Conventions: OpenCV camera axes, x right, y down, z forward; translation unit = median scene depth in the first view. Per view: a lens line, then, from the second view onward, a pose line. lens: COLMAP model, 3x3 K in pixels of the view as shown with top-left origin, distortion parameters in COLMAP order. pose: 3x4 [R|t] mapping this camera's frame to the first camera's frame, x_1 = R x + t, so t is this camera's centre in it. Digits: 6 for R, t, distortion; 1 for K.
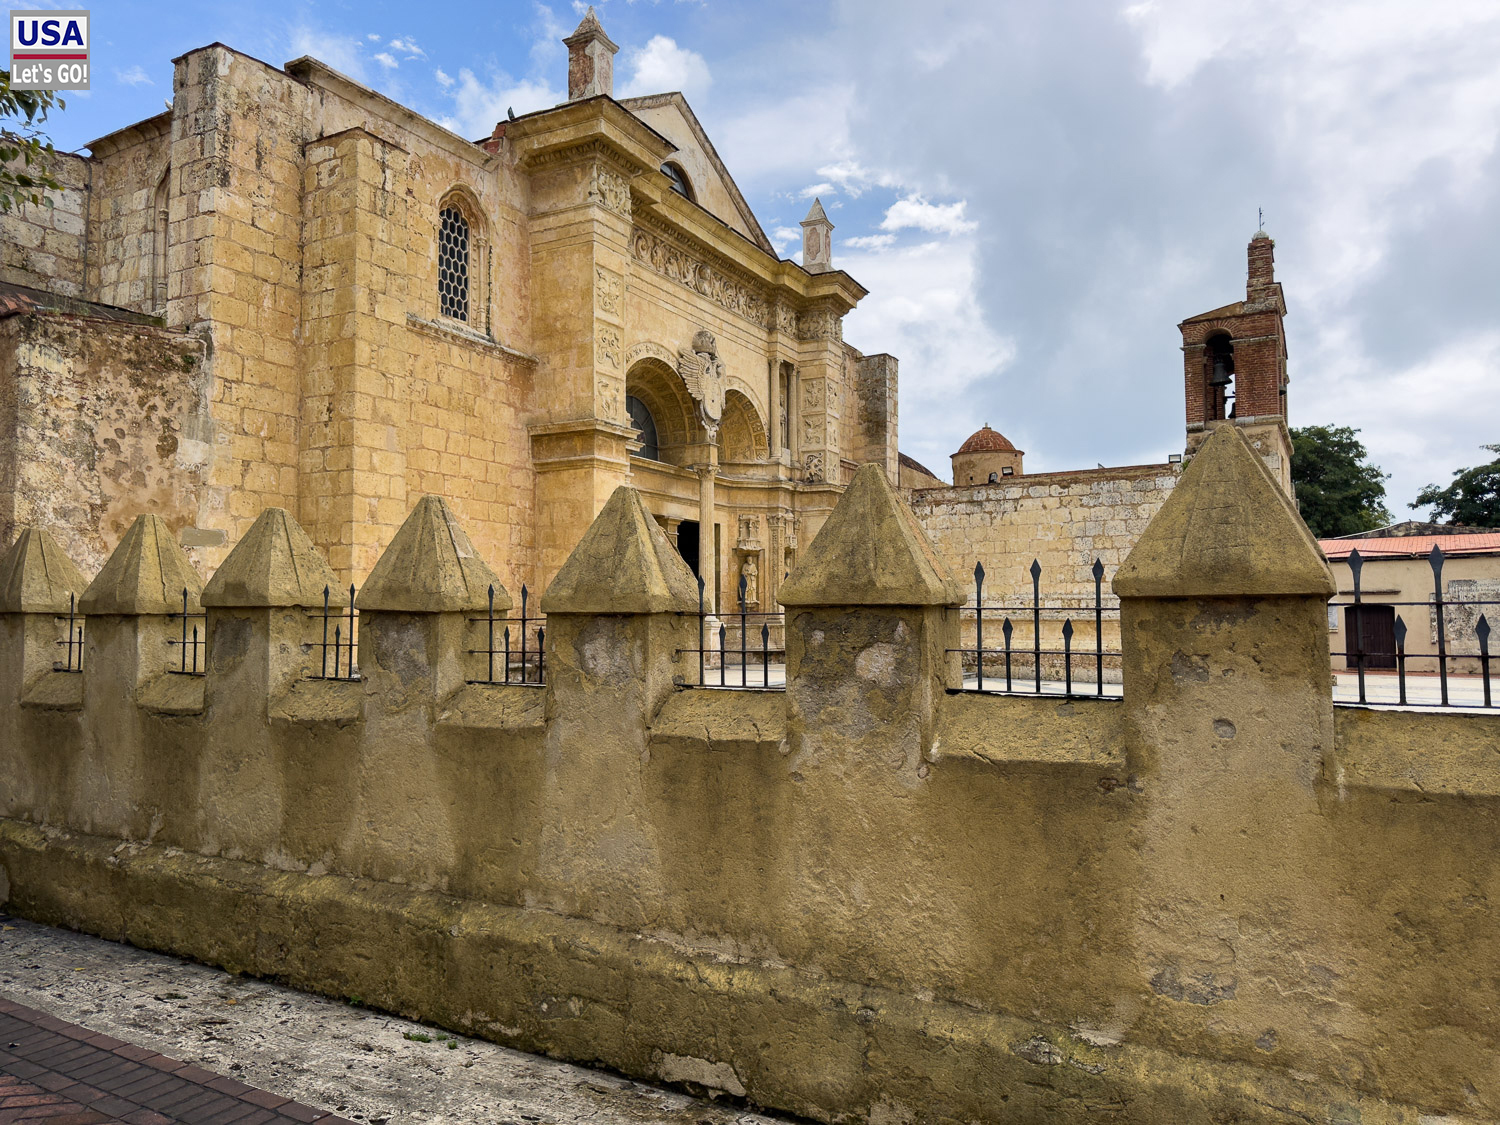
lens RADIAL K [[1076.3, 0, 758.4], [0, 1076.3, 570.9], [0, 0, 1]] dist [0.087225, -0.125458]
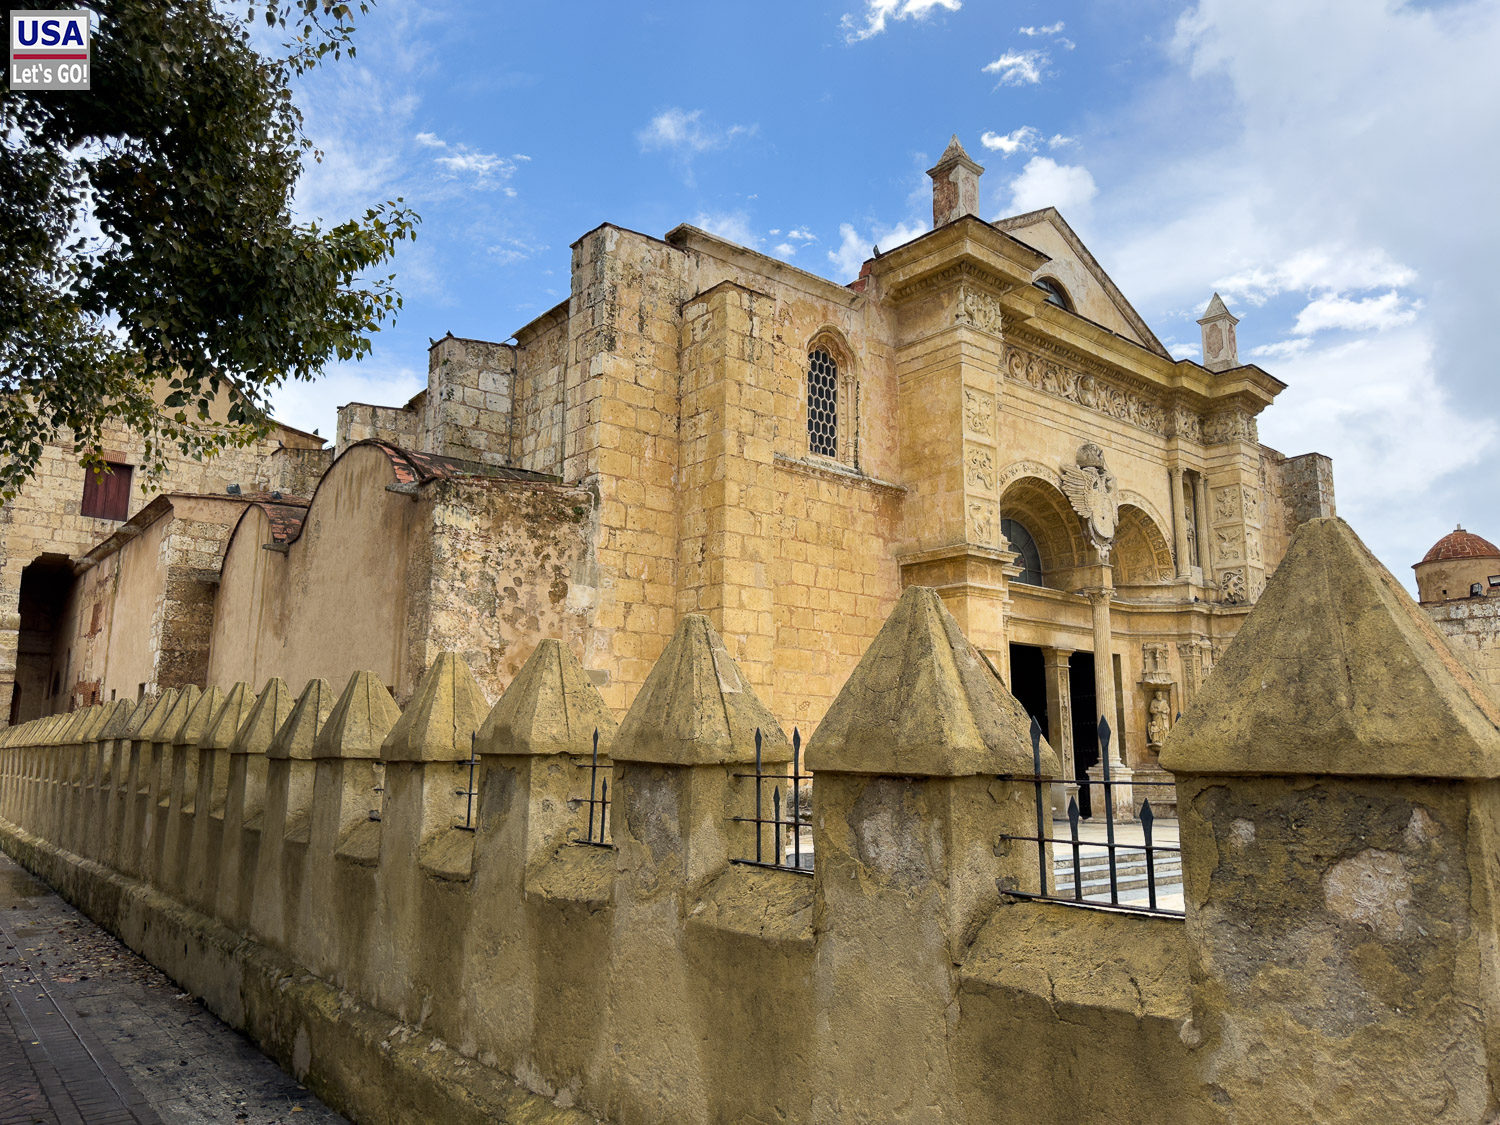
lens RADIAL K [[1076.3, 0, 744.4], [0, 1076.3, 560.1], [0, 0, 1]] dist [0.087225, -0.125458]
pose [[0.930959, -0.056271, -0.360761, 0.005998], [0.006922, 0.990595, -0.136650, -0.000355], [0.365057, 0.124719, 0.922593, 0.082277]]
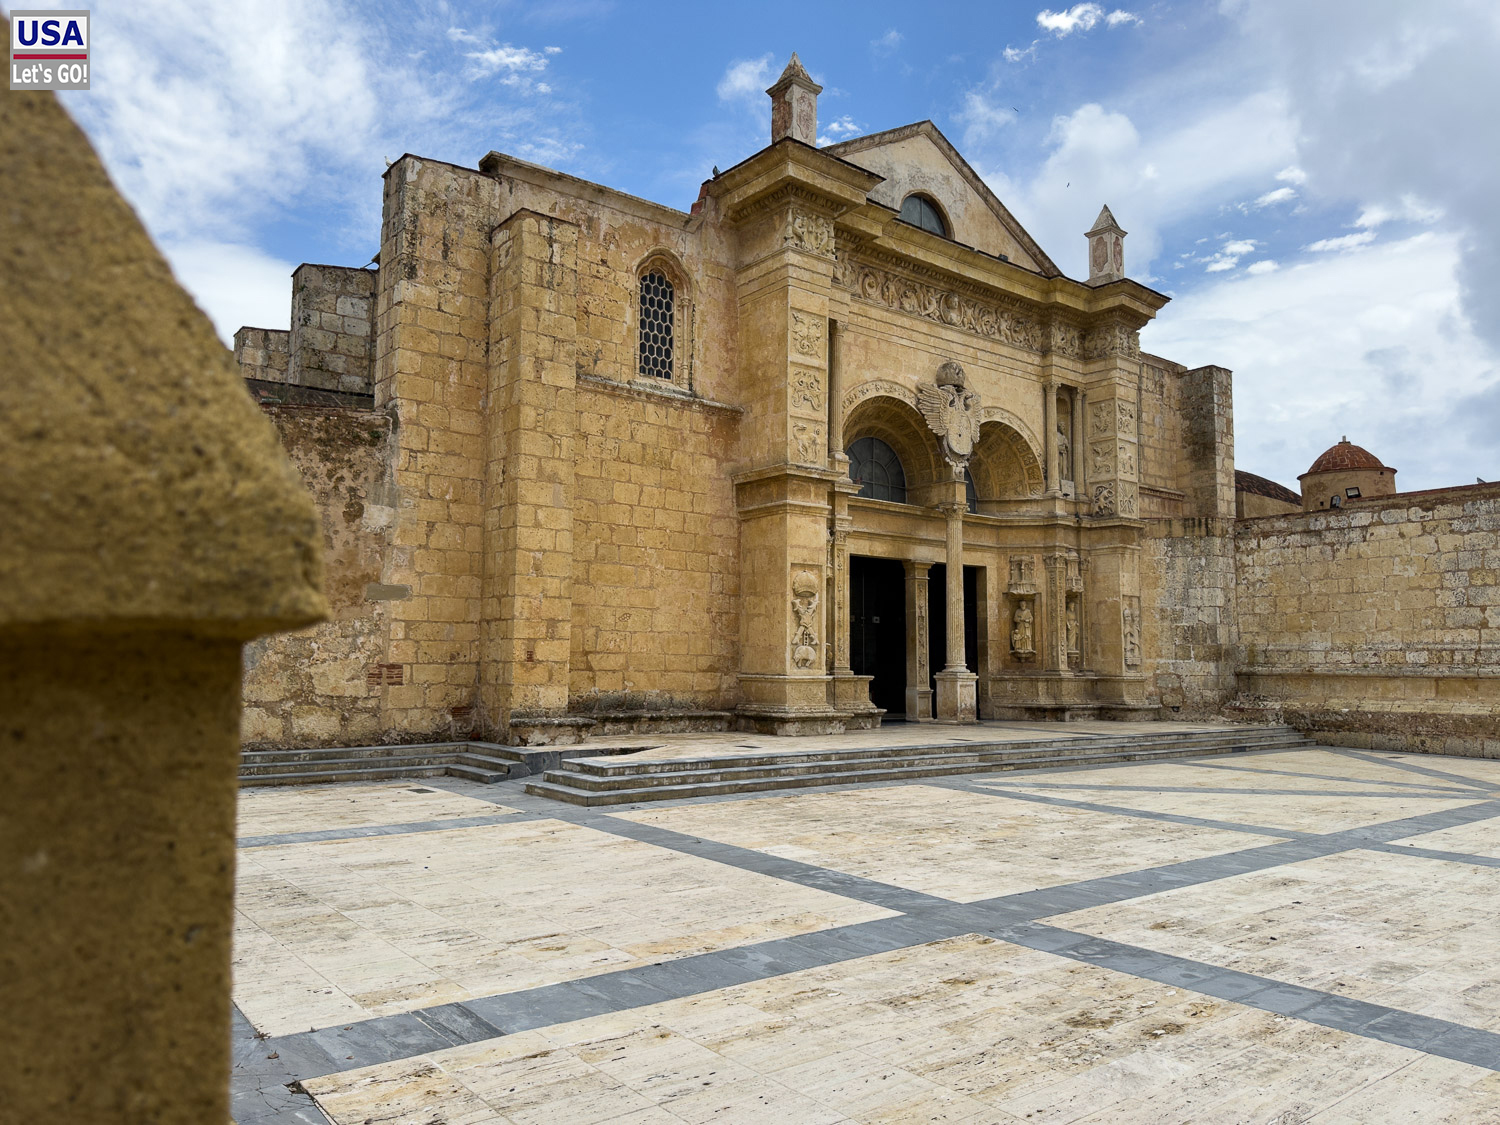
lens RADIAL K [[1076.3, 0, 746.4], [0, 1076.3, 566.6], [0, 0, 1]] dist [0.087225, -0.125458]
pose [[0.918735, -0.026642, -0.393974, 0.237912], [0.008011, 0.998773, -0.048861, 0.000330], [0.394792, 0.041734, 0.917822, 0.112281]]
